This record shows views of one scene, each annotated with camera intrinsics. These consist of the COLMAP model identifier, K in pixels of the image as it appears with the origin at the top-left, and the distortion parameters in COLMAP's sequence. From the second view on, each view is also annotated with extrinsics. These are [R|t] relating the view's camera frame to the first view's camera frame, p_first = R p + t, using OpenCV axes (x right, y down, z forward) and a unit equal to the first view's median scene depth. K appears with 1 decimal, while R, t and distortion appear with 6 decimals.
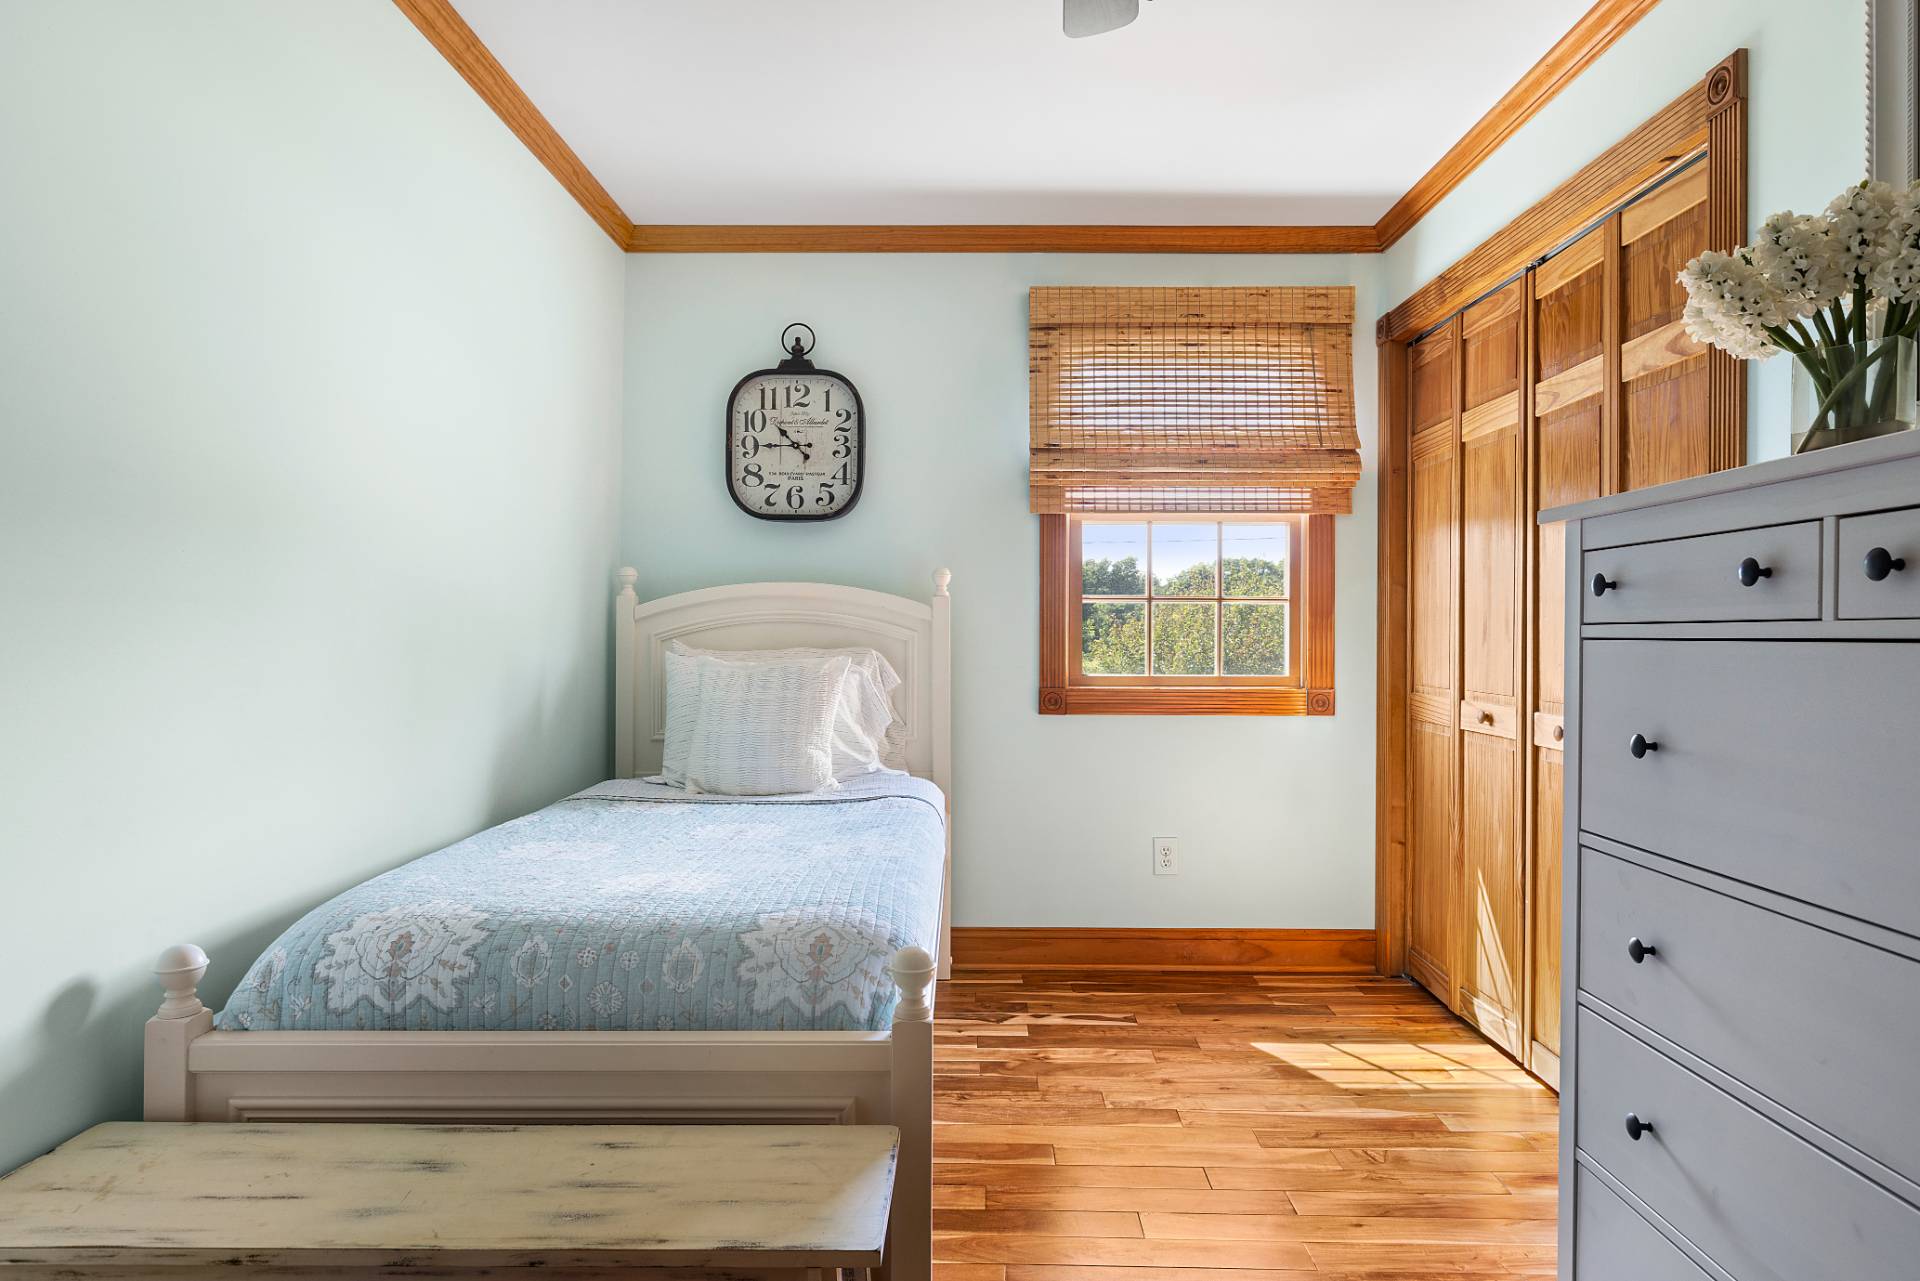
lens RADIAL K [[1086.7, 0, 960.0], [0, 1086.7, 640.5], [0, 0, 1]] dist [-0.001068, -0.000364]
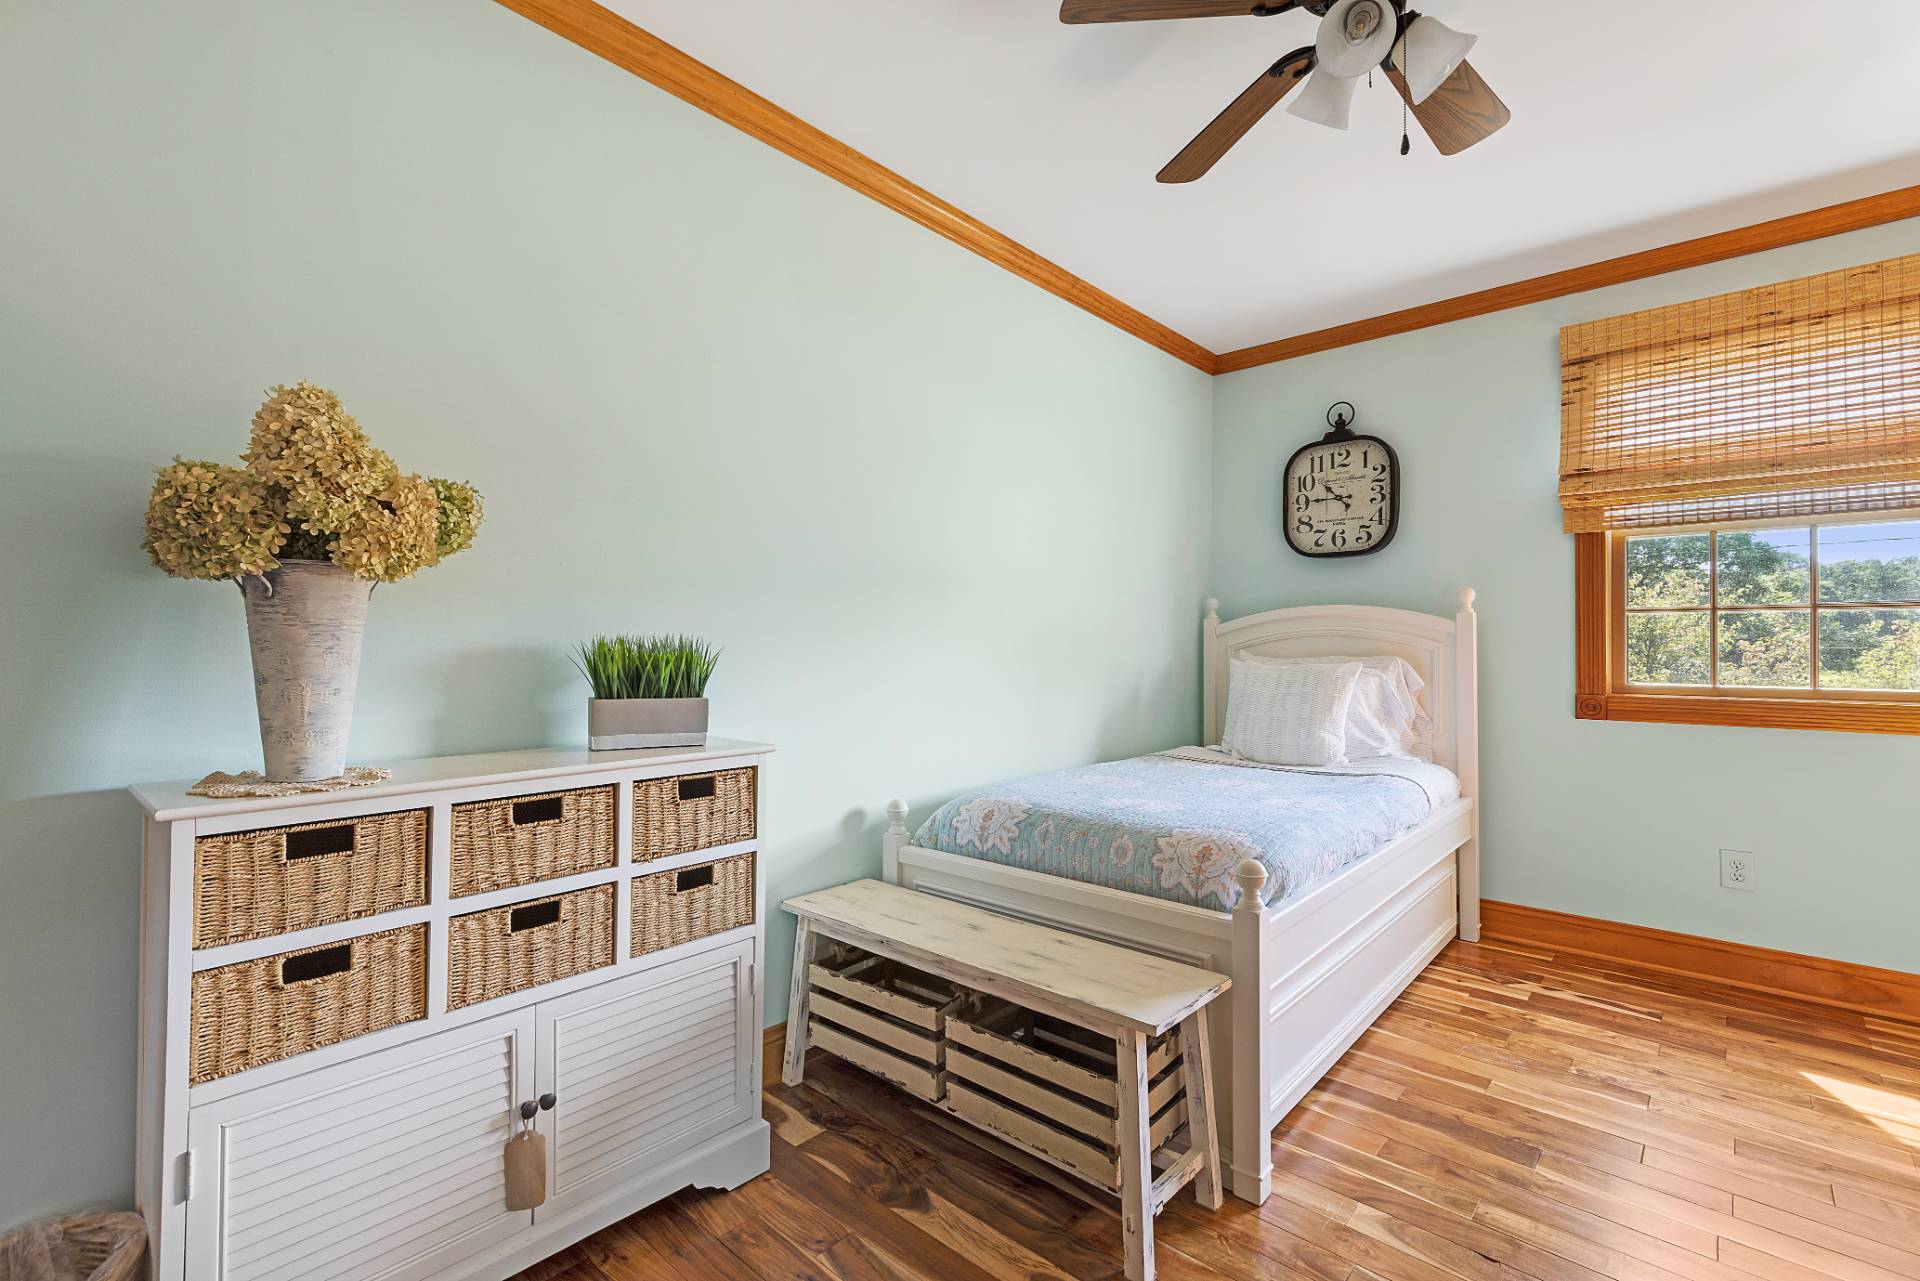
lens RADIAL K [[852.7, 0, 959.0], [0, 852.7, 652.5], [0, 0, 1]] dist [0.000164, 0.000504]
pose [[0.743644, 0.002188, -0.668572, 0.190152], [-0.001575, 0.999998, 0.001521, 0.001845], [0.668574, -0.000078, 0.743646, -0.046772]]
